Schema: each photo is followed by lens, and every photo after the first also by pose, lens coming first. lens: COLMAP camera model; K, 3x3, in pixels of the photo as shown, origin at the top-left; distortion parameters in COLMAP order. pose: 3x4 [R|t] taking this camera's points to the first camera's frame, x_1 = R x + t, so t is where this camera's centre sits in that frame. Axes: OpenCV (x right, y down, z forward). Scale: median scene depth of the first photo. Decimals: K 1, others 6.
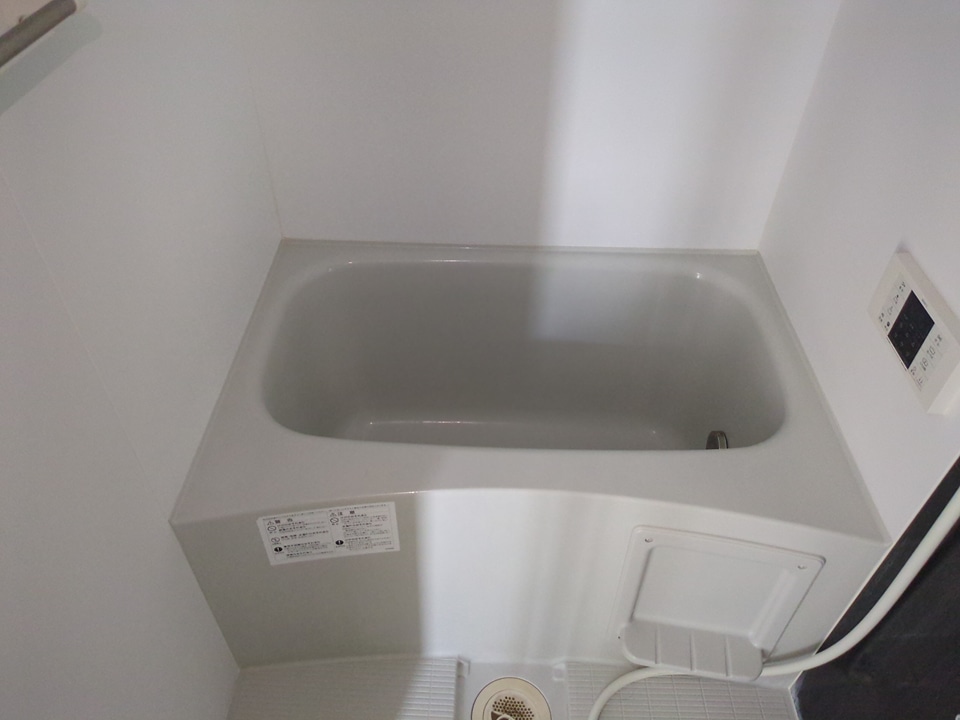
lens RADIAL K [[716.8, 0, 484.0], [0, 716.8, 354.1], [0, 0, 1]] dist [0.066000, -0.062057]
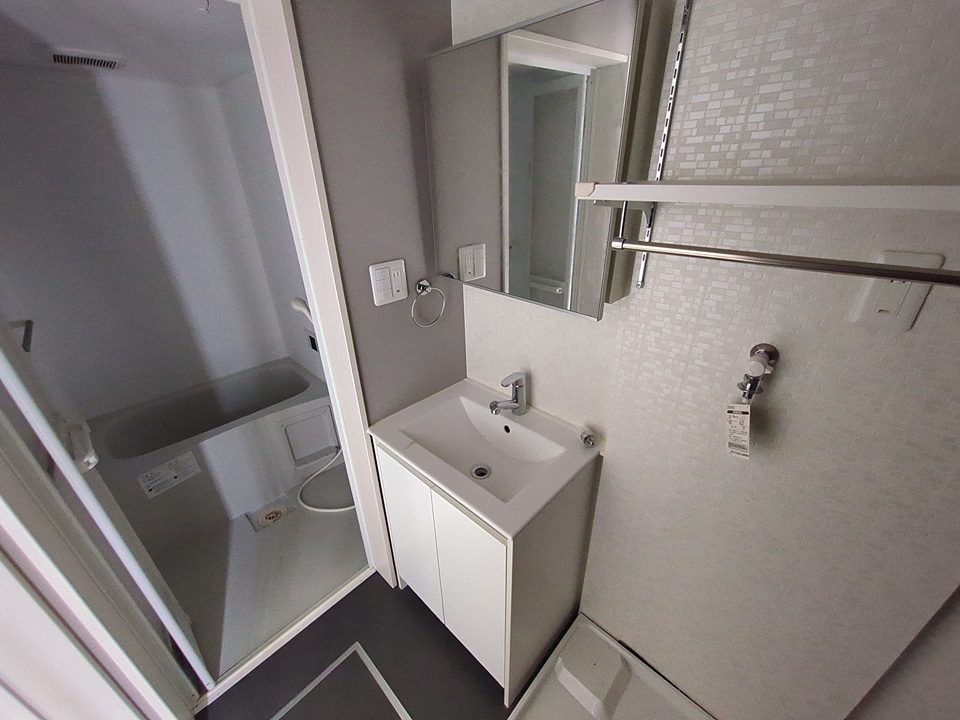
lens RADIAL K [[379.8, 0, 481.0], [0, 379.8, 357.6], [0, 0, 1]] dist [0.001626, -0.000390]
pose [[0.674308, -0.349354, 0.650585, -0.182909], [0.525634, 0.845875, -0.090579, 0.590597], [-0.518670, 0.403048, 0.754012, -0.908450]]
